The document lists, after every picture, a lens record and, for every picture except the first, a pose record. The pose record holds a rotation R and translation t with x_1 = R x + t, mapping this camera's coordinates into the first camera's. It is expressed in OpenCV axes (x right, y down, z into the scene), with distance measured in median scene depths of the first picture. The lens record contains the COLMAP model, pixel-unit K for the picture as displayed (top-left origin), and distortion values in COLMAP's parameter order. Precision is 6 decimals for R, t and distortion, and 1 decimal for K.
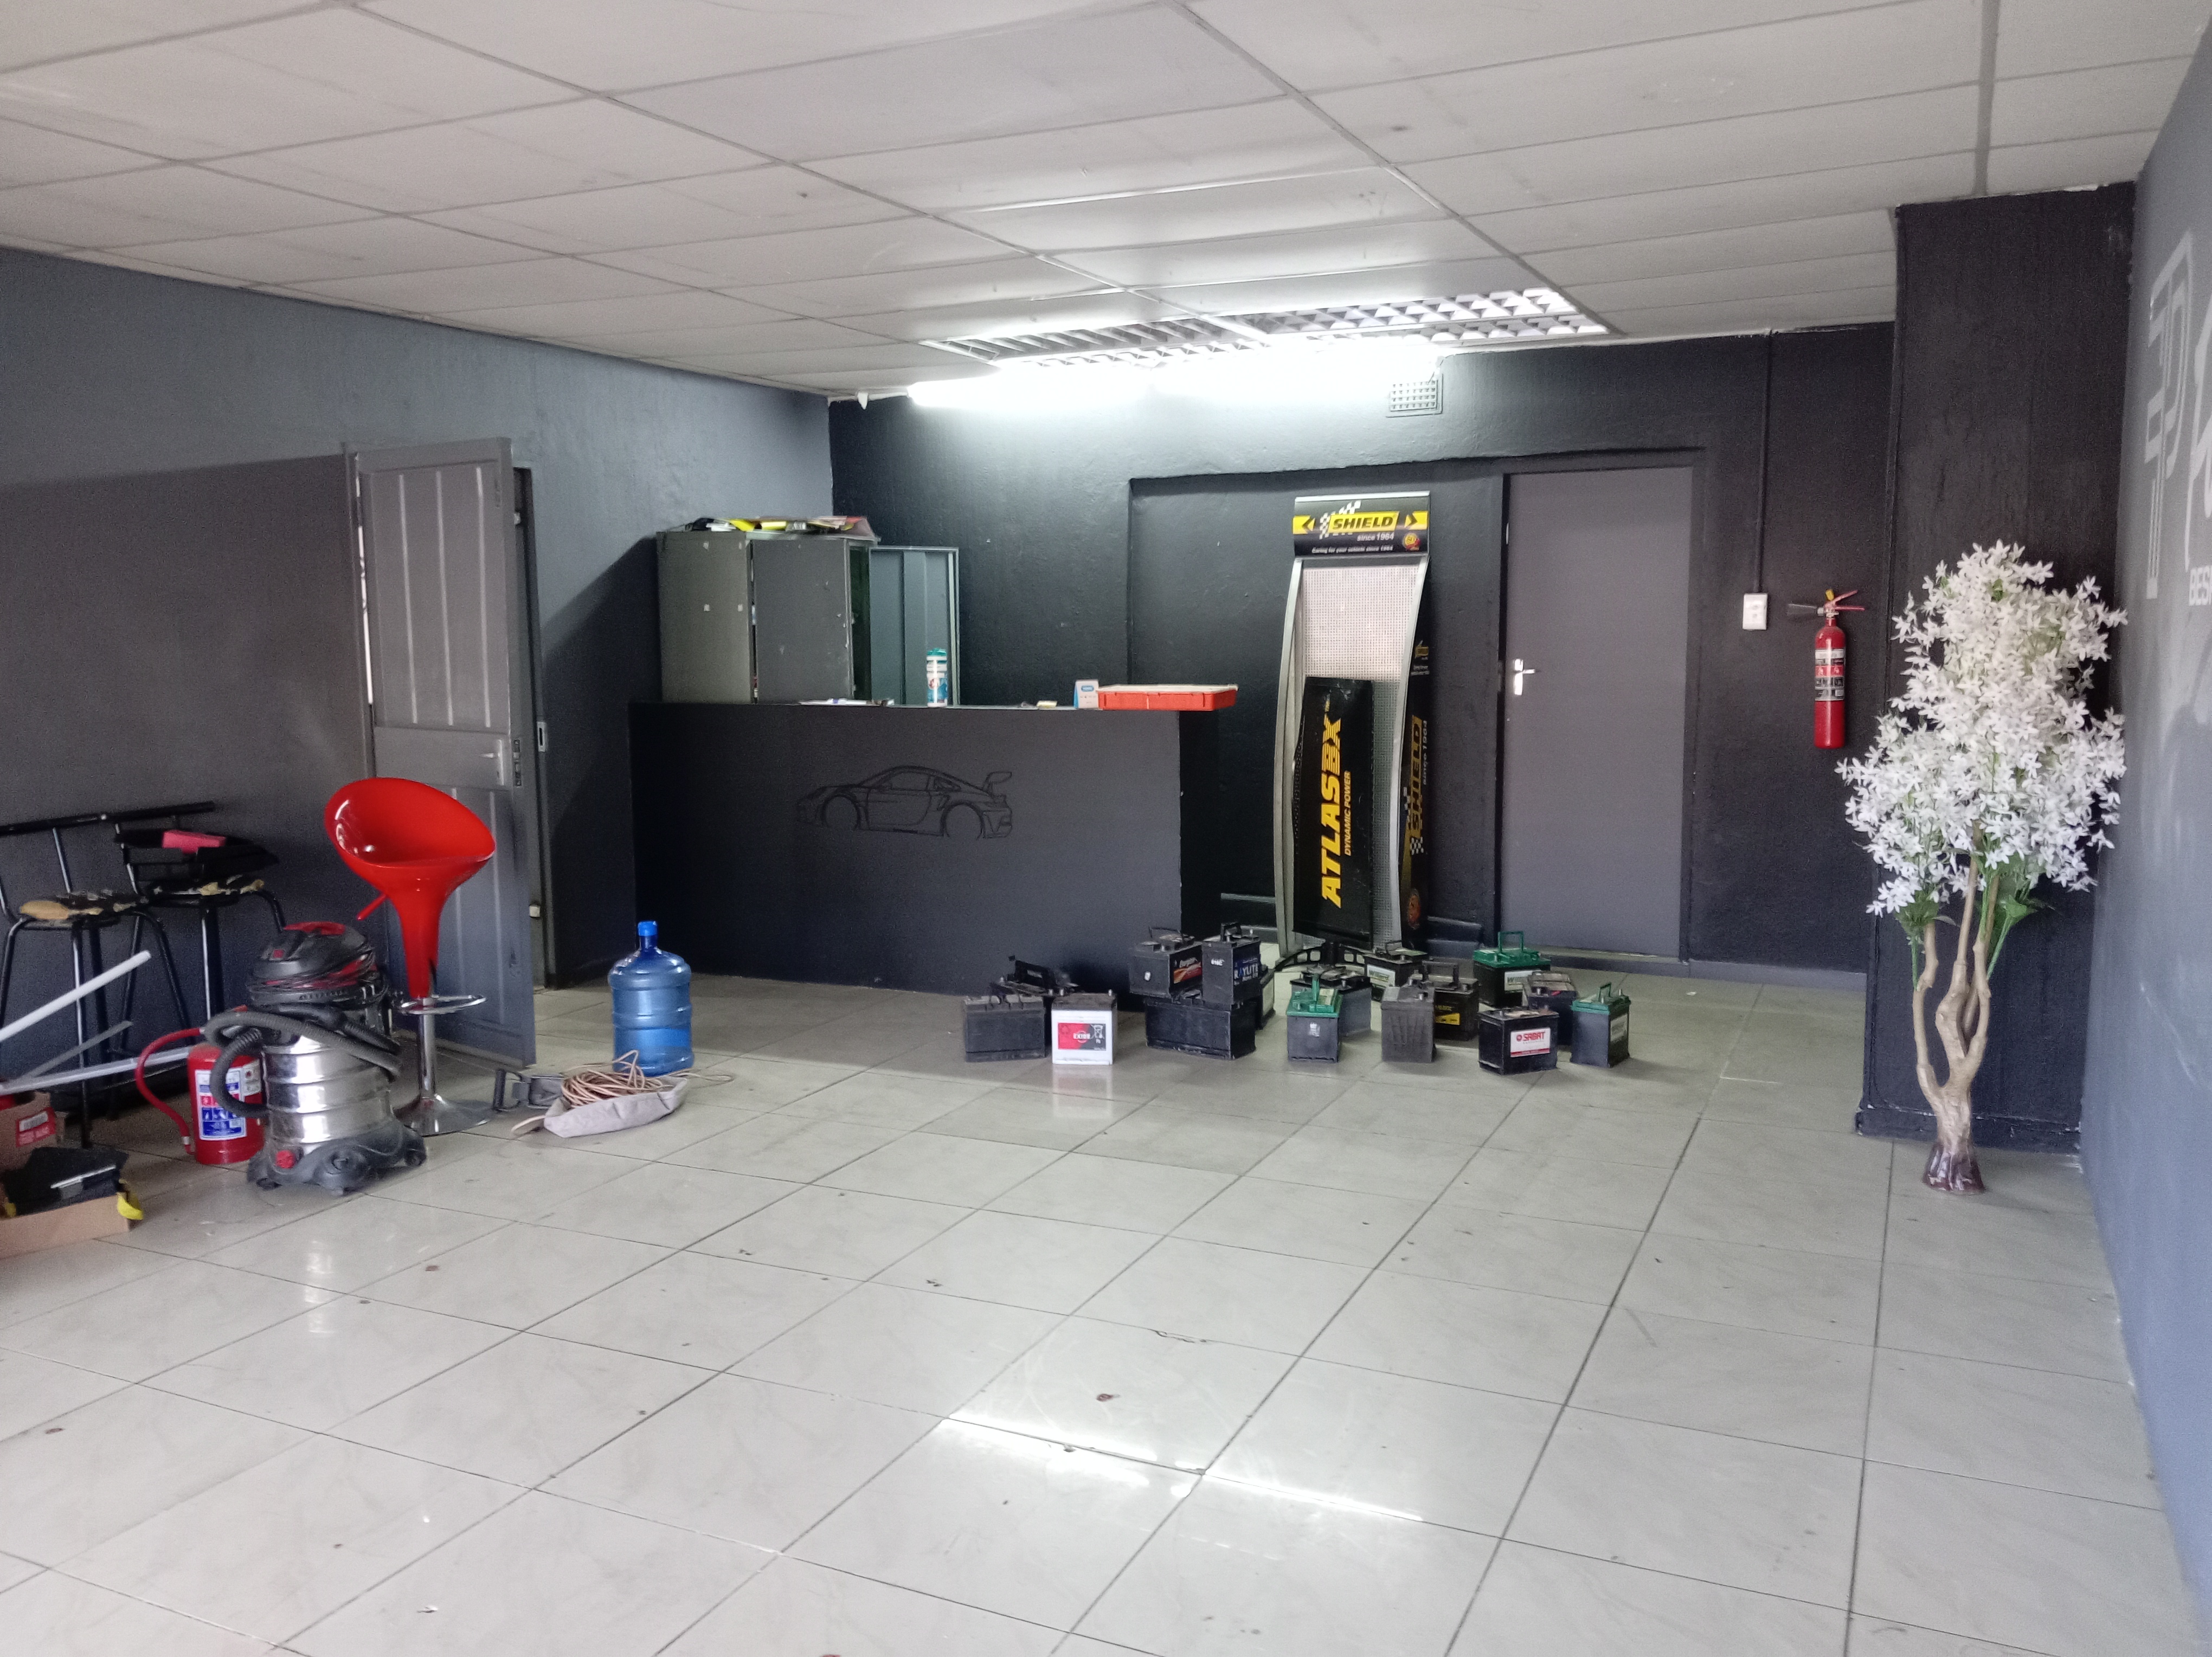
lens RADIAL K [[1727.7, 0, 1104.5], [0, 1727.7, 820.9], [0, 0, 1]] dist [0.075518, -0.108067]
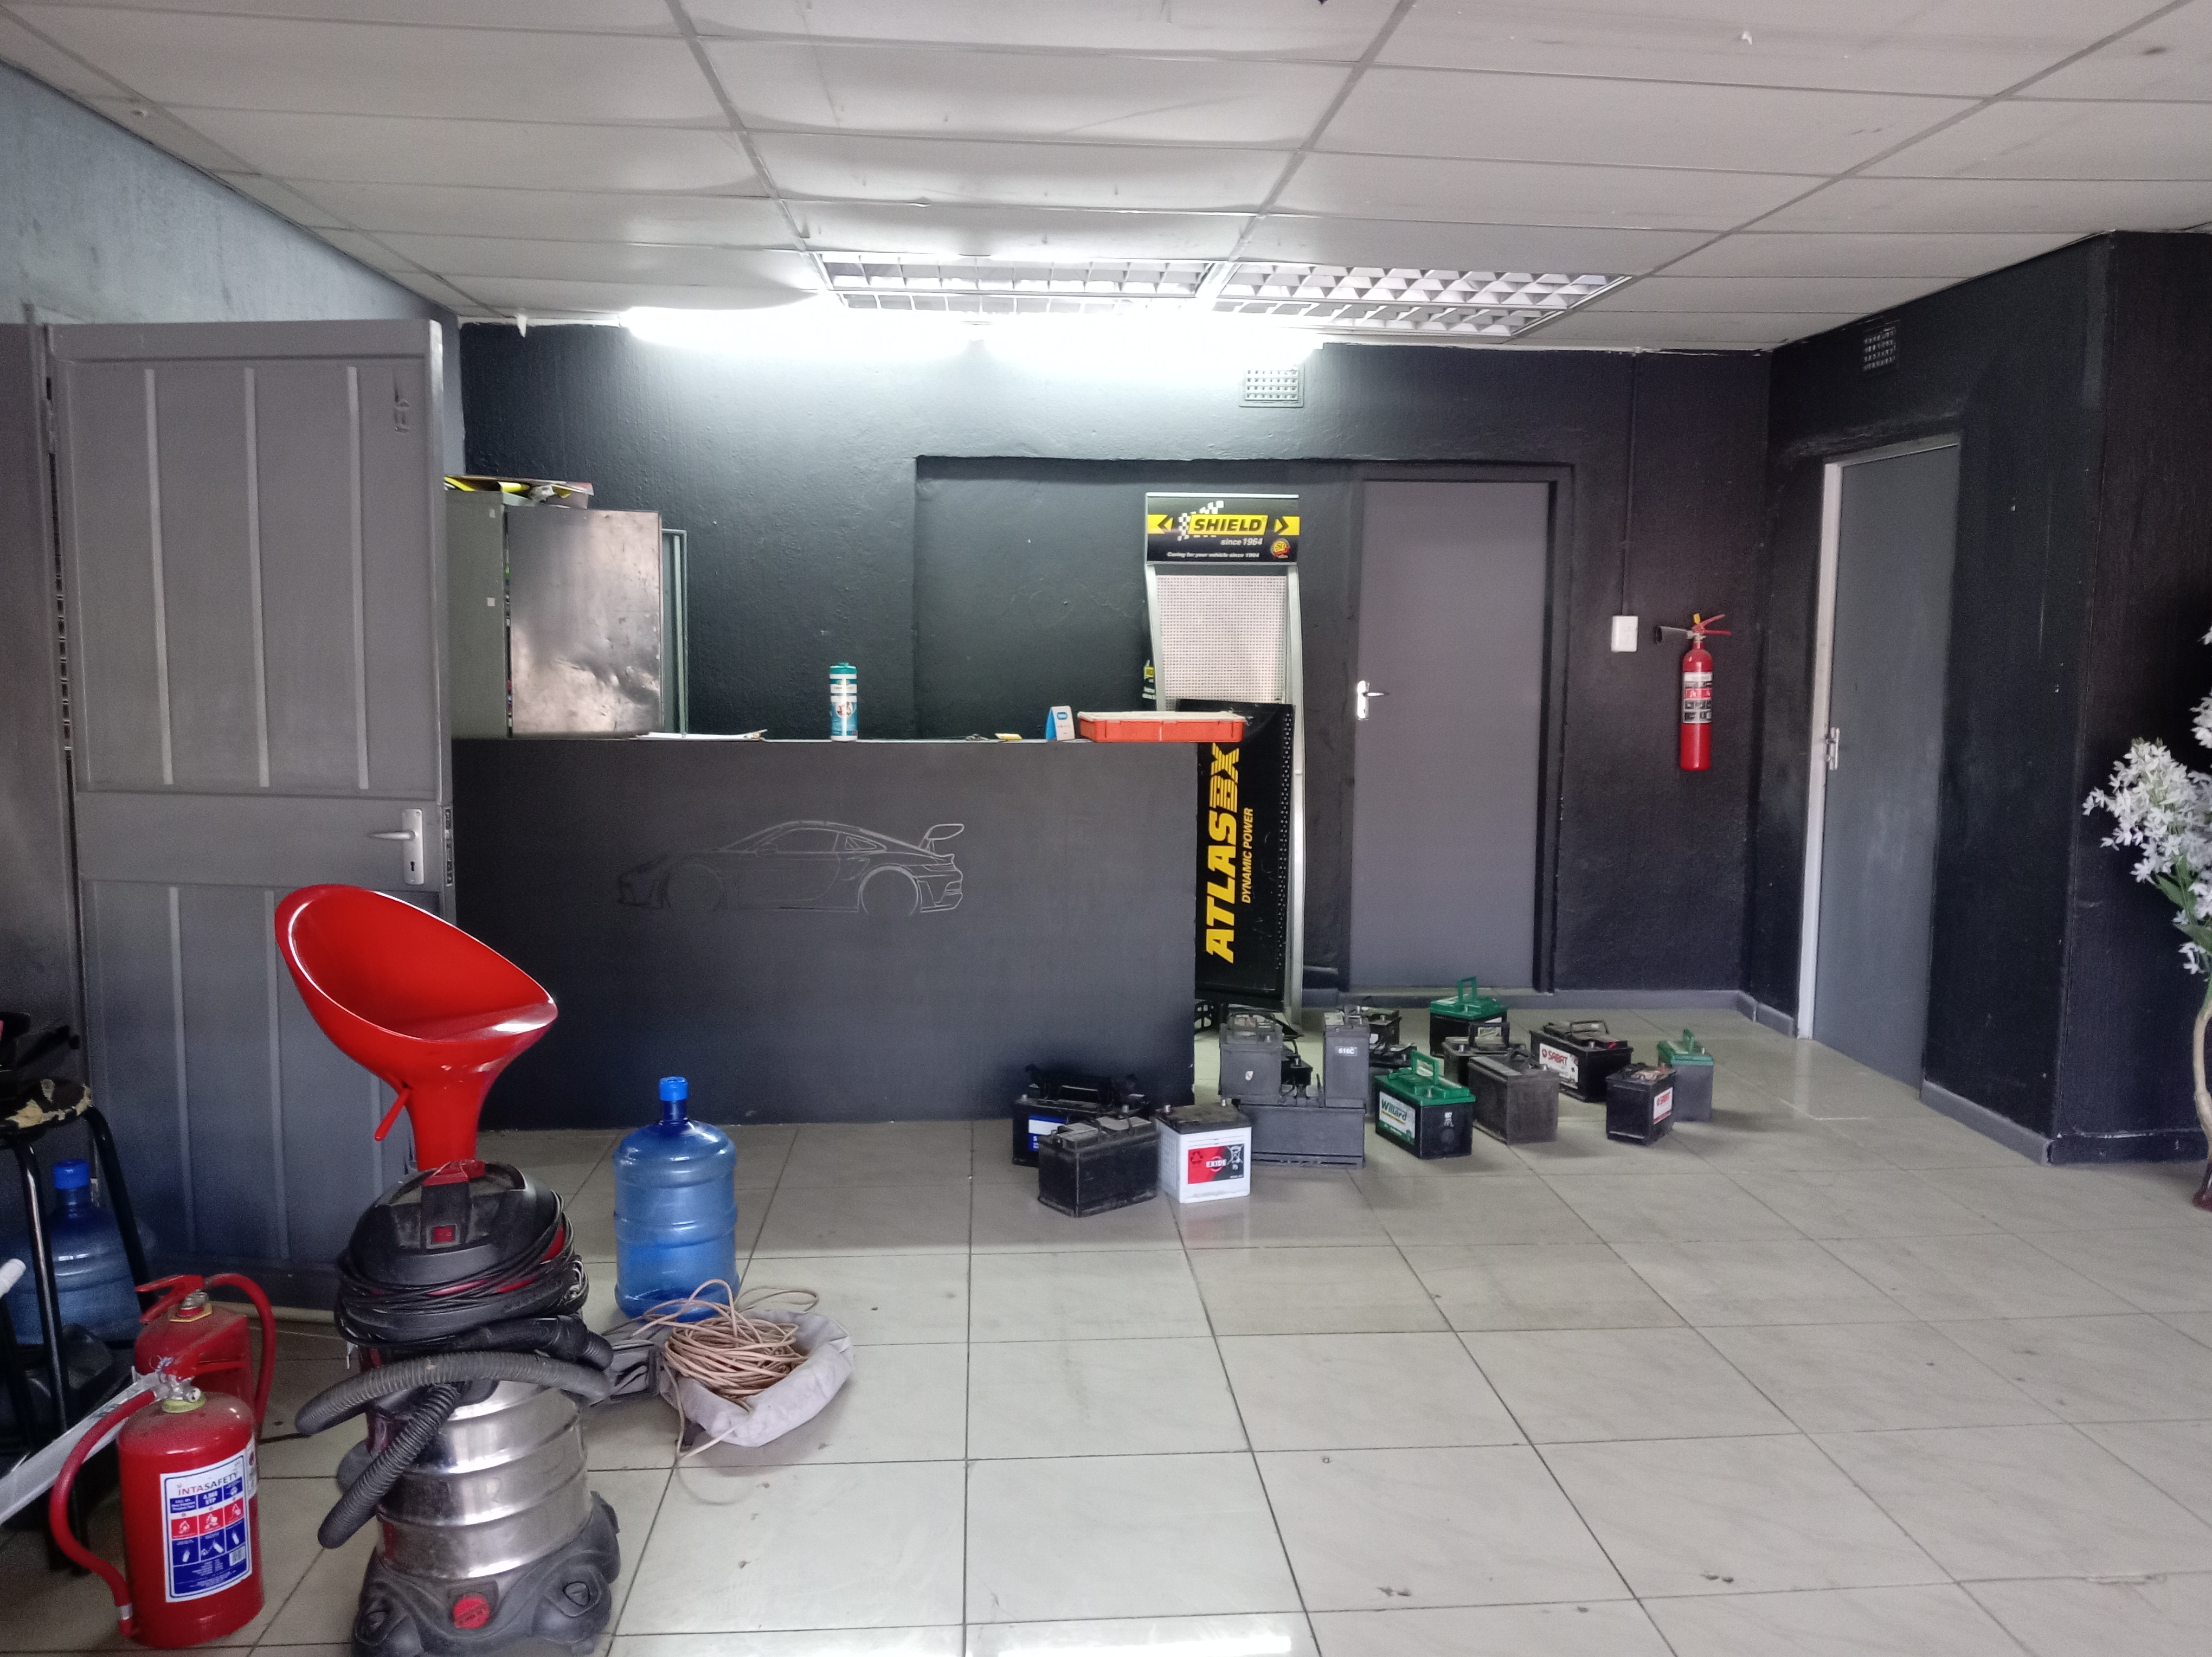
lens RADIAL K [[1727.7, 0, 1100.3], [0, 1727.7, 818.0], [0, 0, 1]] dist [0.075518, -0.108067]
pose [[0.868527, -0.036135, 0.494322, -0.374683], [0.039743, 0.999205, 0.003214, -0.030638], [-0.494045, 0.016854, 0.869273, 0.290376]]
